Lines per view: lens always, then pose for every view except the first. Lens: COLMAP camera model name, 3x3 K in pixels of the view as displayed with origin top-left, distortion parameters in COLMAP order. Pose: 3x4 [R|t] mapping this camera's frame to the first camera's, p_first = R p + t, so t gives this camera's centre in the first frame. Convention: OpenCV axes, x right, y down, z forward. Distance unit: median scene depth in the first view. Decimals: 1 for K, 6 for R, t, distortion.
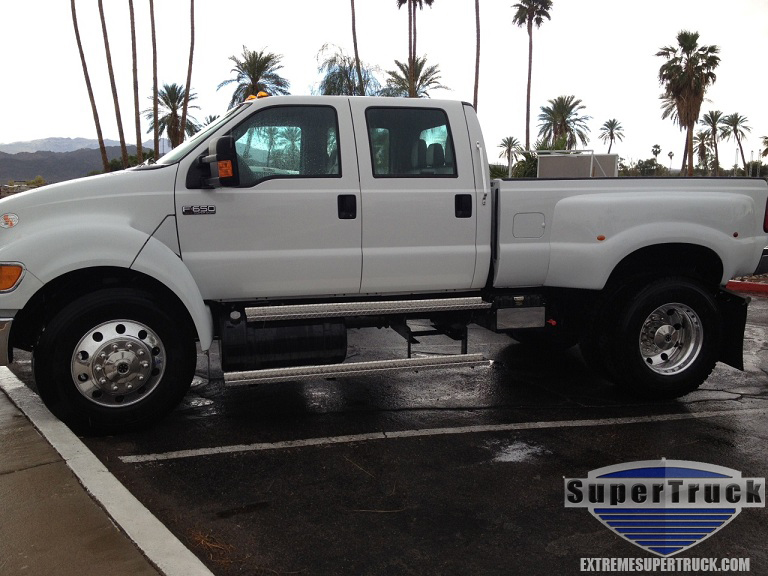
lens RADIAL K [[716.4, 0, 384.0], [0, 716.4, 288.0], [0, 0, 1]] dist [0.108448, -0.205463]
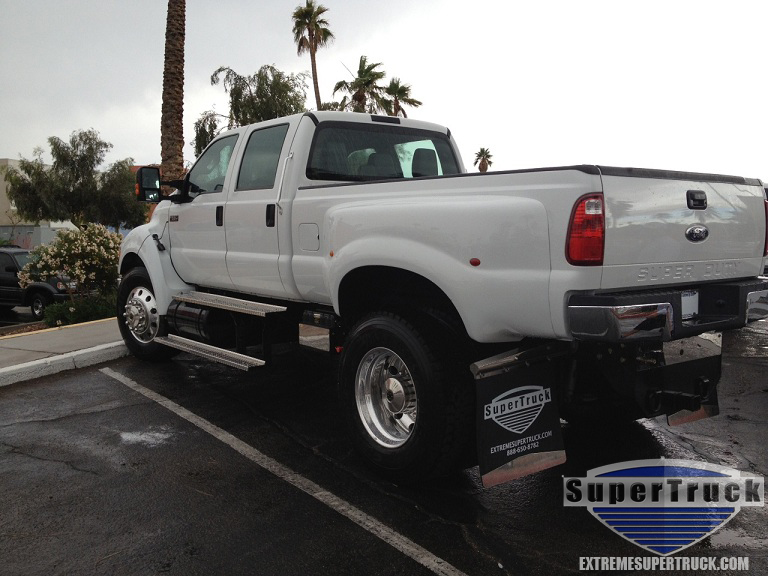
lens RADIAL K [[757.2, 0, 384.0], [0, 757.2, 288.0], [0, 0, 1]] dist [0.006433, 0.002540]
pose [[0.364794, 0.089441, -0.926783, 1.124945], [-0.104707, 0.993002, 0.054617, -0.083345], [0.925182, 0.077116, 0.371606, 0.726629]]
